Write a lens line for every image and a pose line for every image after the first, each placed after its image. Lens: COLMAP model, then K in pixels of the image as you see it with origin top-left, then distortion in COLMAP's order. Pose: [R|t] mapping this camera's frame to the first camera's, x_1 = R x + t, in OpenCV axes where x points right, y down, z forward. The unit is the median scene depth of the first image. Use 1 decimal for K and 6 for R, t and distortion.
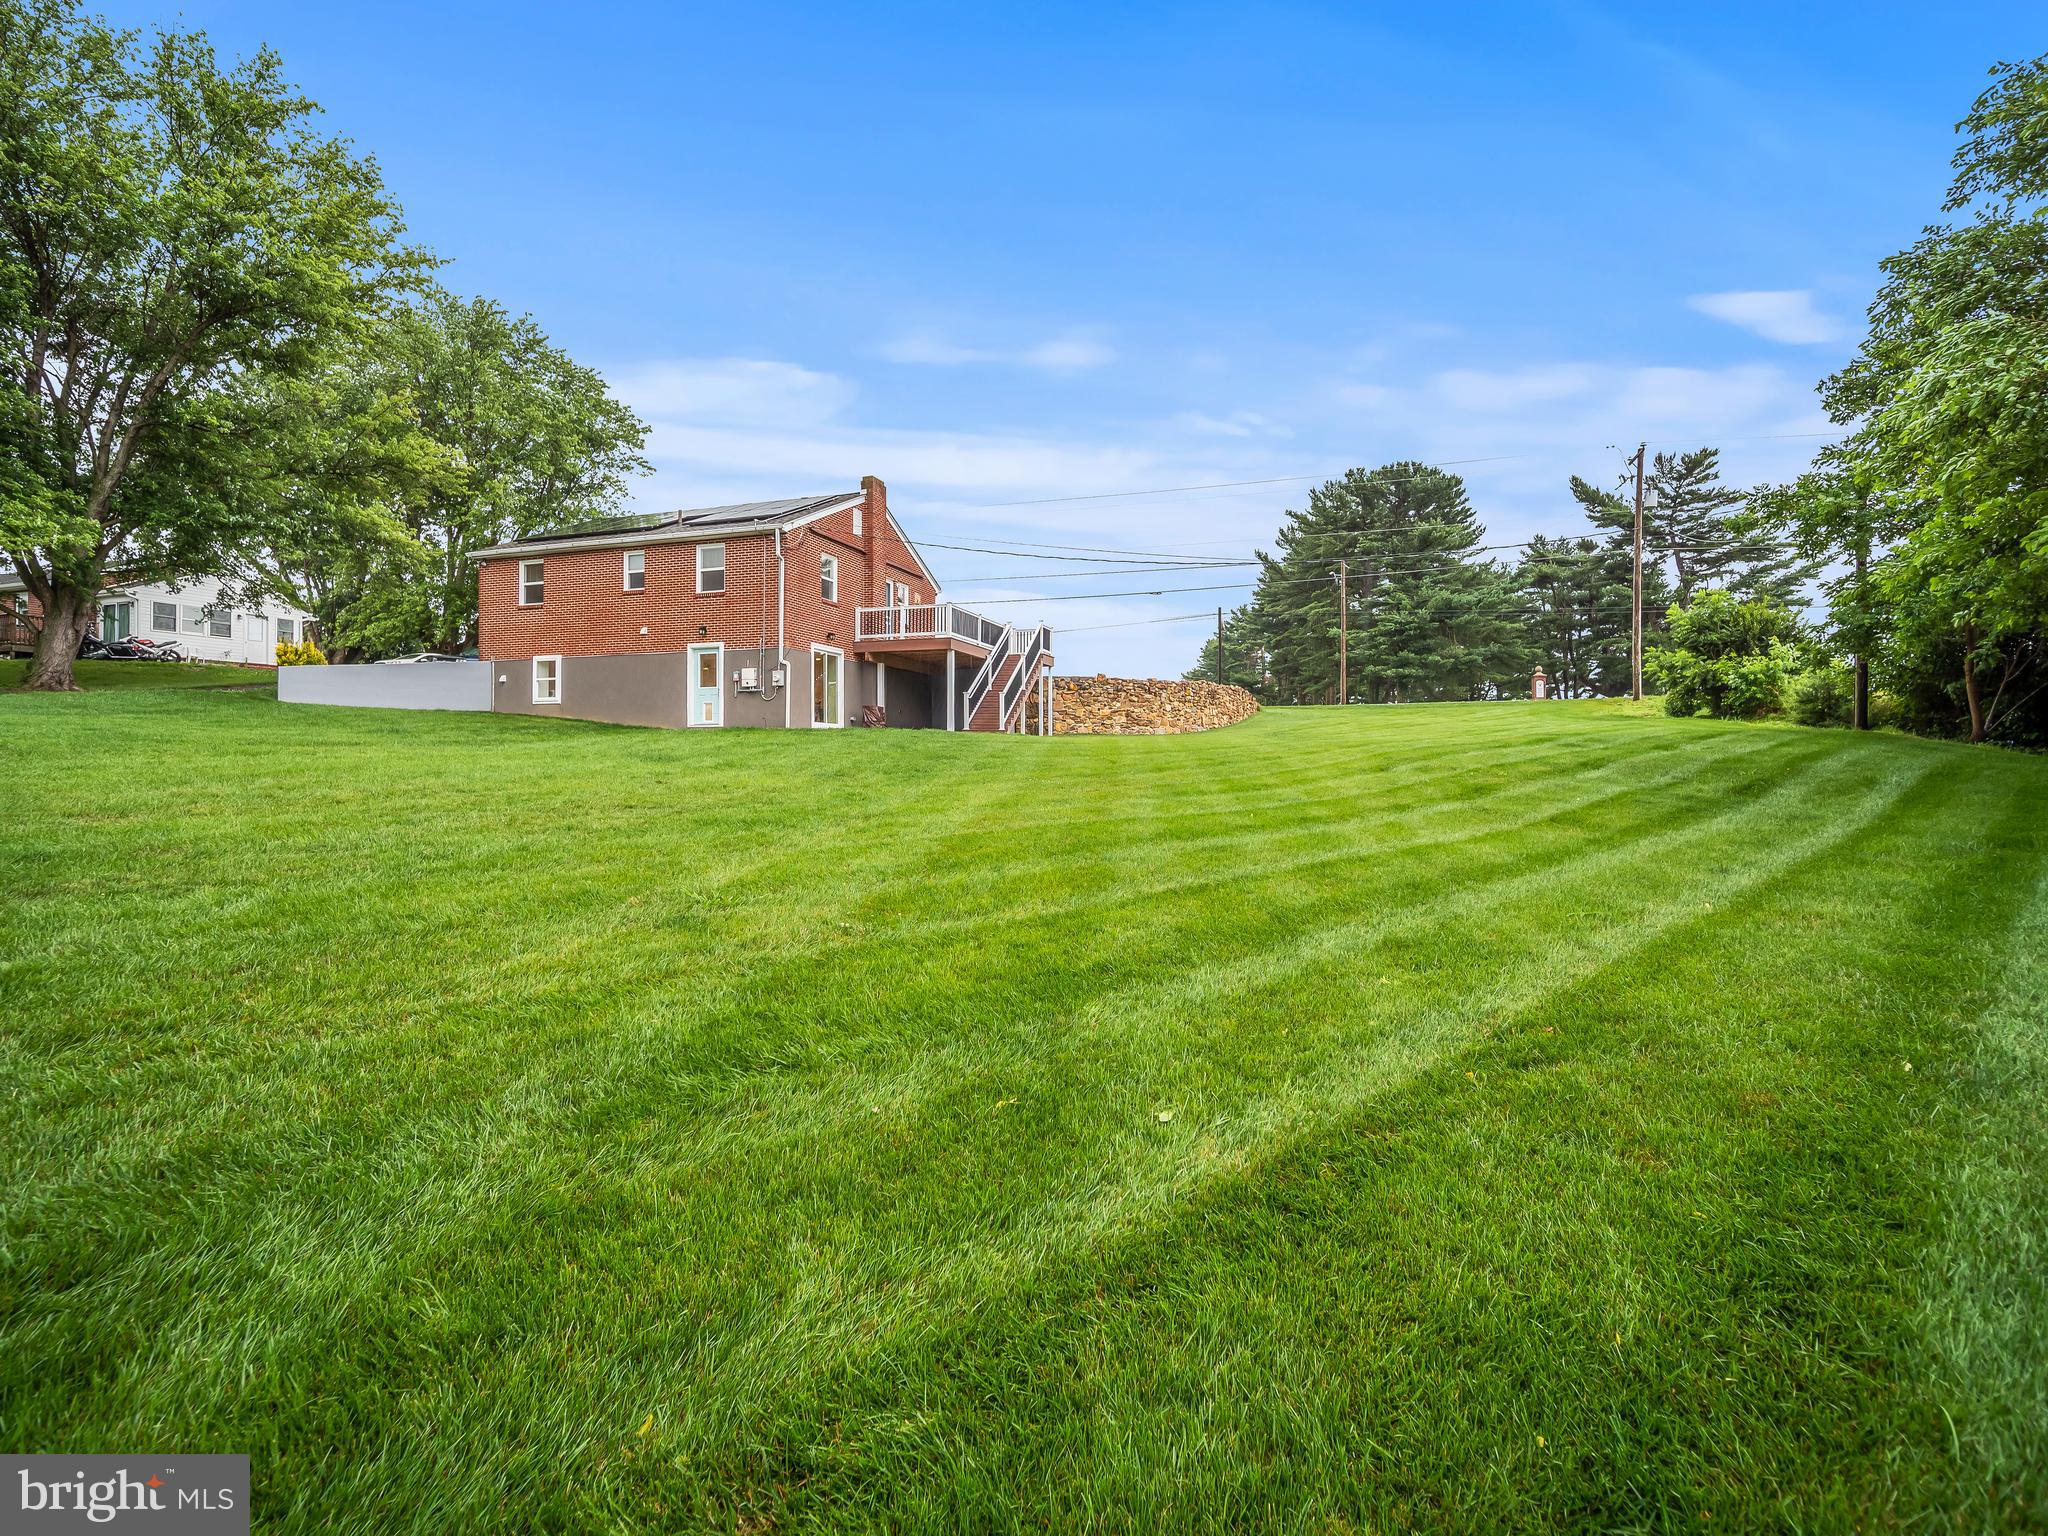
lens RADIAL K [[1007.1, 0, 1024.0], [0, 1007.1, 768.0], [0, 0, 1]] dist [-0.000645, 0.000129]
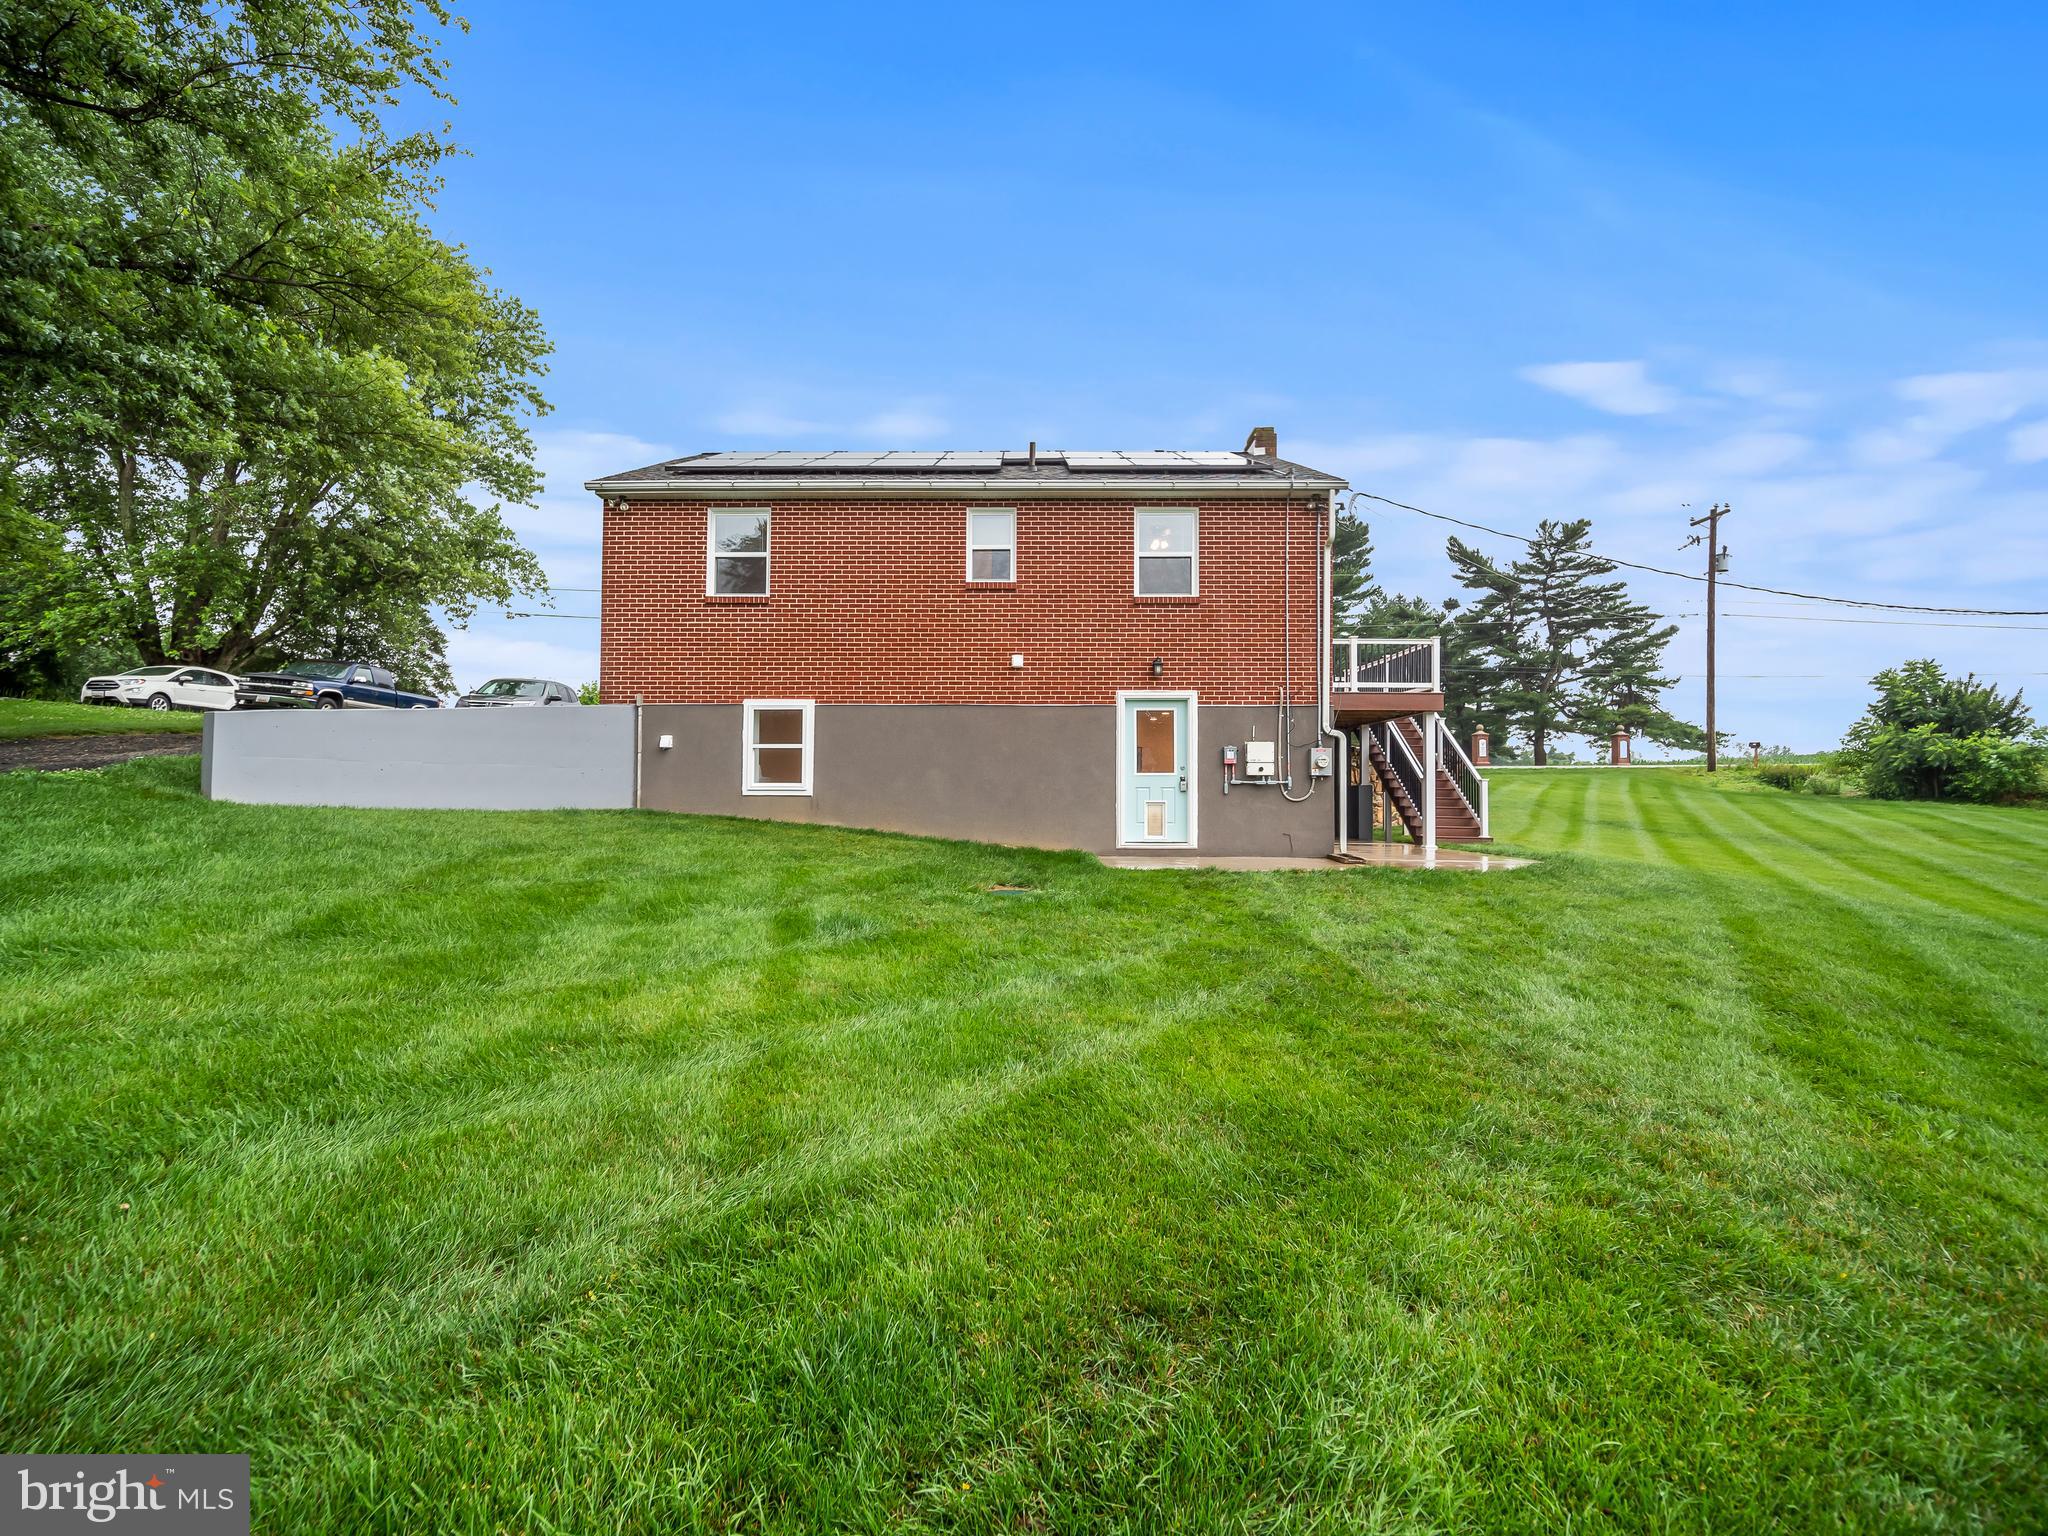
lens RADIAL K [[1007.1, 0, 1024.0], [0, 1007.1, 768.0], [0, 0, 1]] dist [-0.000645, 0.000129]
pose [[0.947653, 0.011602, 0.319091, -0.277377], [-0.002389, 0.999569, -0.029249, -0.033781], [-0.319293, 0.026956, 0.947273, 0.259826]]
